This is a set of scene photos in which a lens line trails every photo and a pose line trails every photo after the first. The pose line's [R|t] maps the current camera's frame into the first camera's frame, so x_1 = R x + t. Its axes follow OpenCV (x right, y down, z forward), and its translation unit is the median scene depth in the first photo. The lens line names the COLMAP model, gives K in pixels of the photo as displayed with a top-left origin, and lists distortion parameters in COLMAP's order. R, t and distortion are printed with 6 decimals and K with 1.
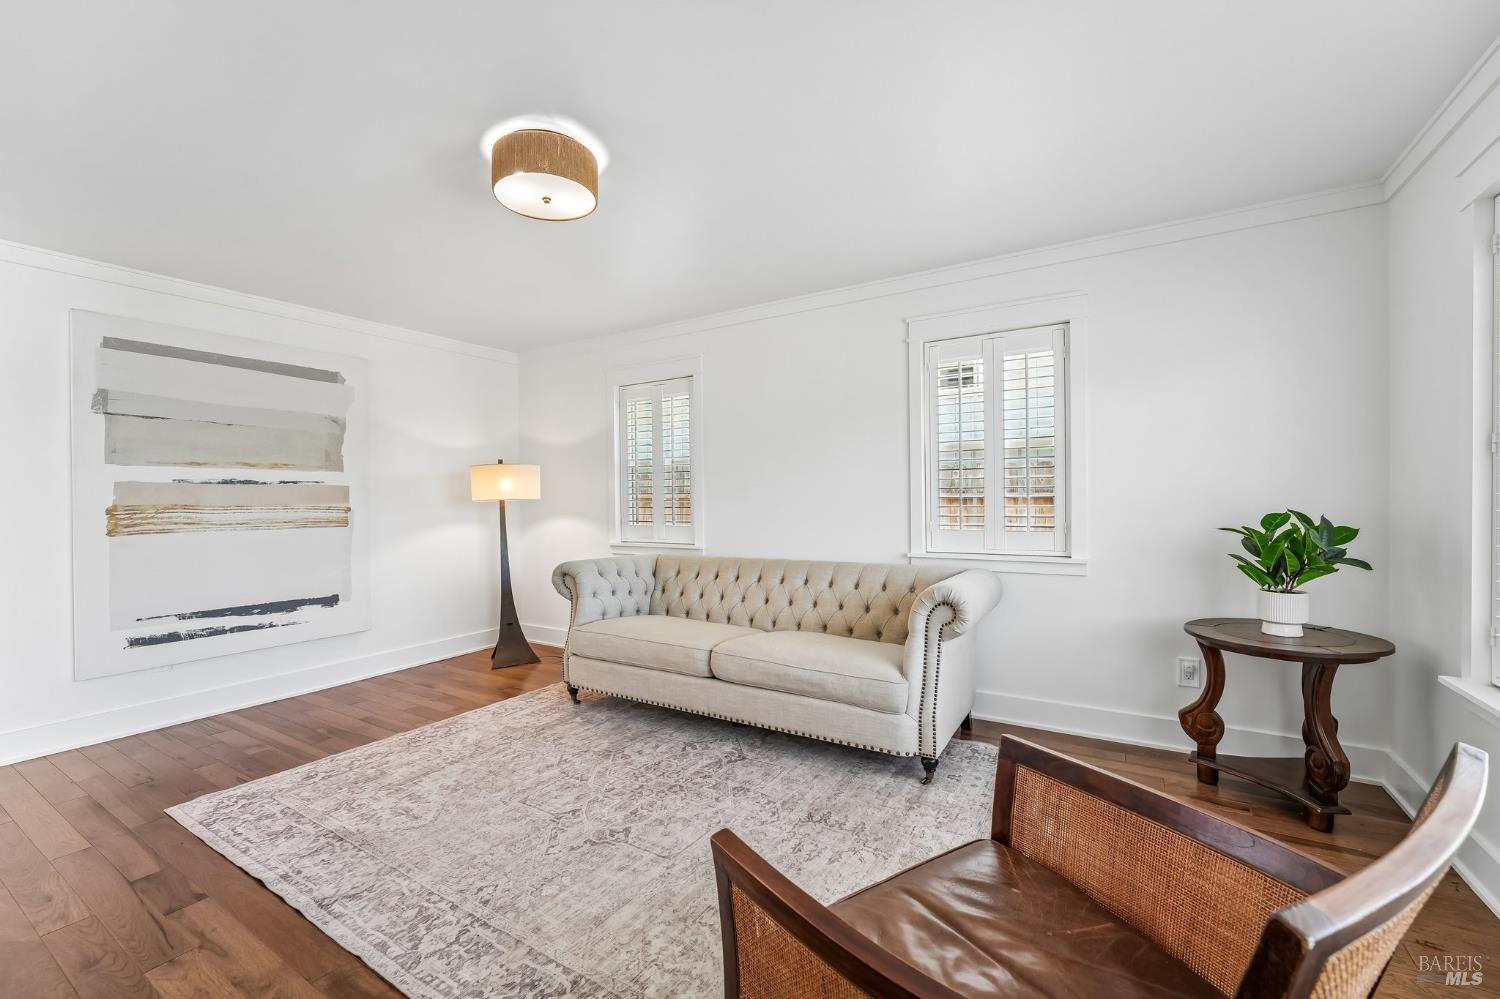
lens RADIAL K [[612.7, 0, 740.7], [0, 612.7, 498.1], [0, 0, 1]] dist [-0.020989, 0.003871]
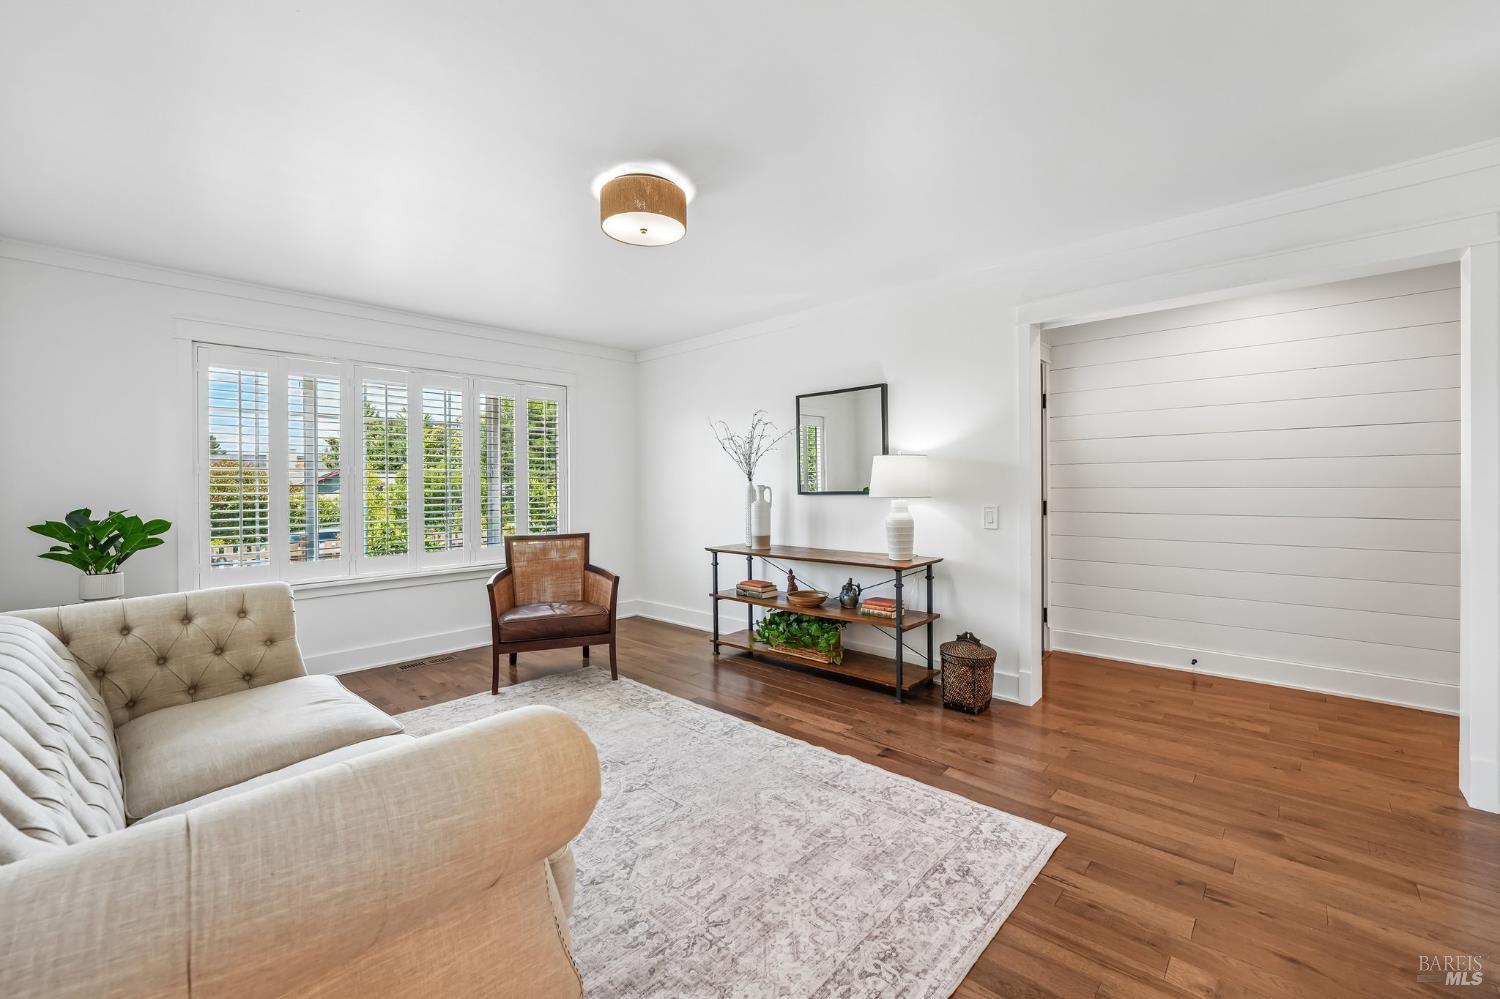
lens RADIAL K [[612.7, 0, 741.1], [0, 612.7, 484.1], [0, 0, 1]] dist [-0.020989, 0.003871]
pose [[-0.980345, 0.023892, 0.195841, -0.501010], [0.025729, 0.999646, 0.006839, -0.014914], [-0.195608, 0.011743, -0.980612, 1.464562]]
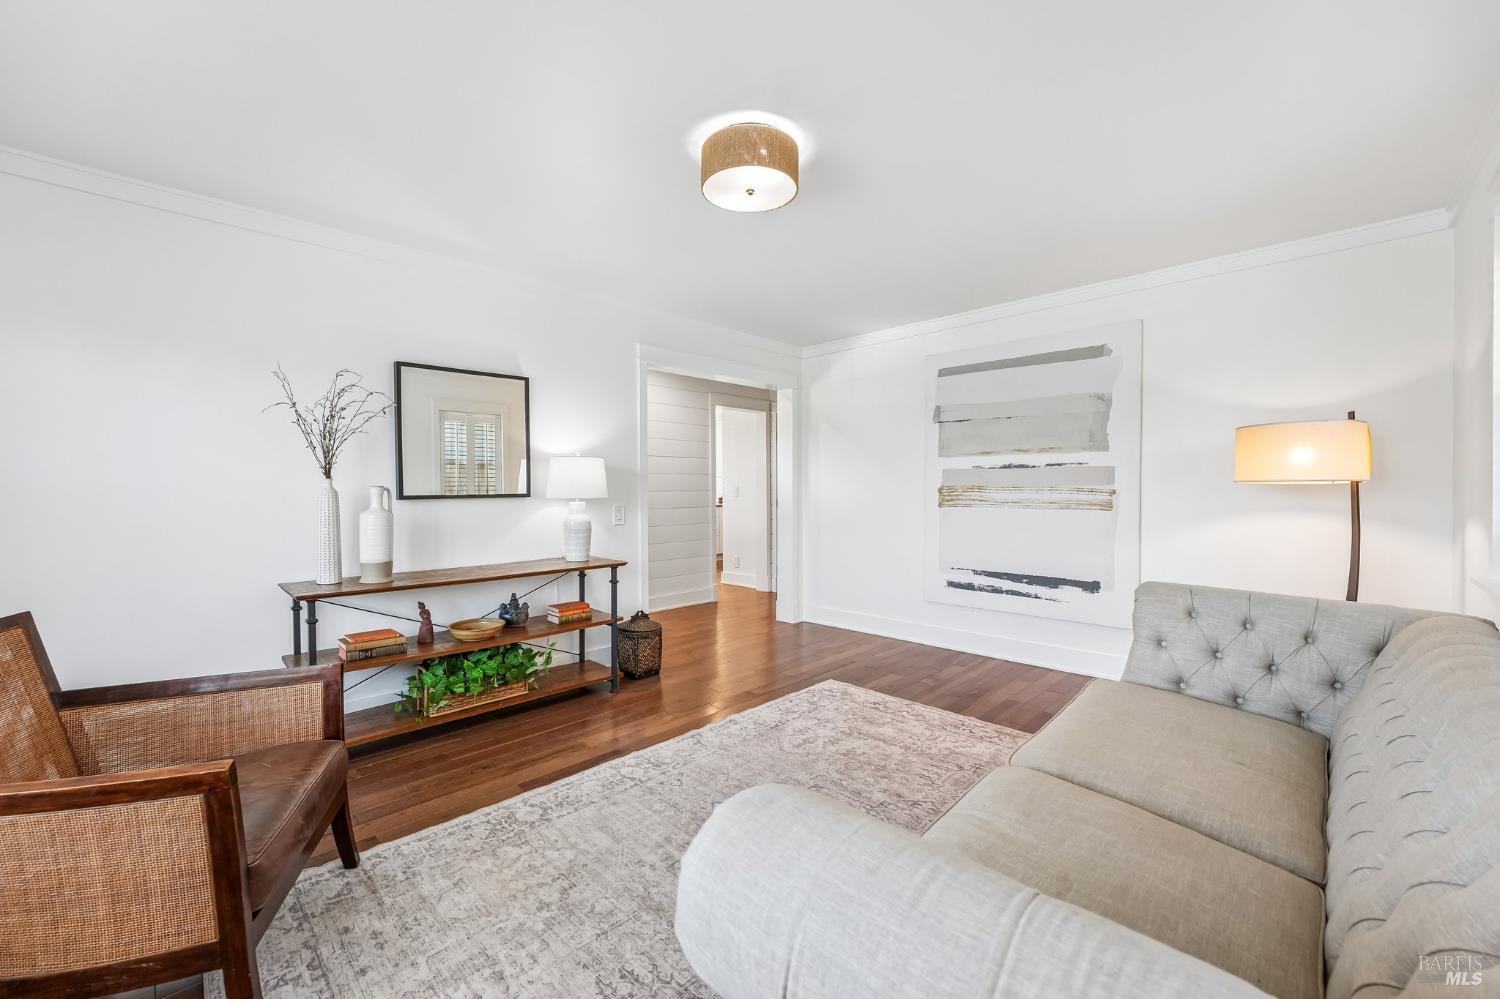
lens RADIAL K [[612.7, 0, 737.3], [0, 612.7, 499.0], [0, 0, 1]] dist [-0.020989, 0.003871]
pose [[-0.225128, 0.030828, -0.973841, 0.481848], [0.009757, 0.999521, 0.029385, -0.004194], [0.974280, -0.002886, -0.225320, 0.836105]]
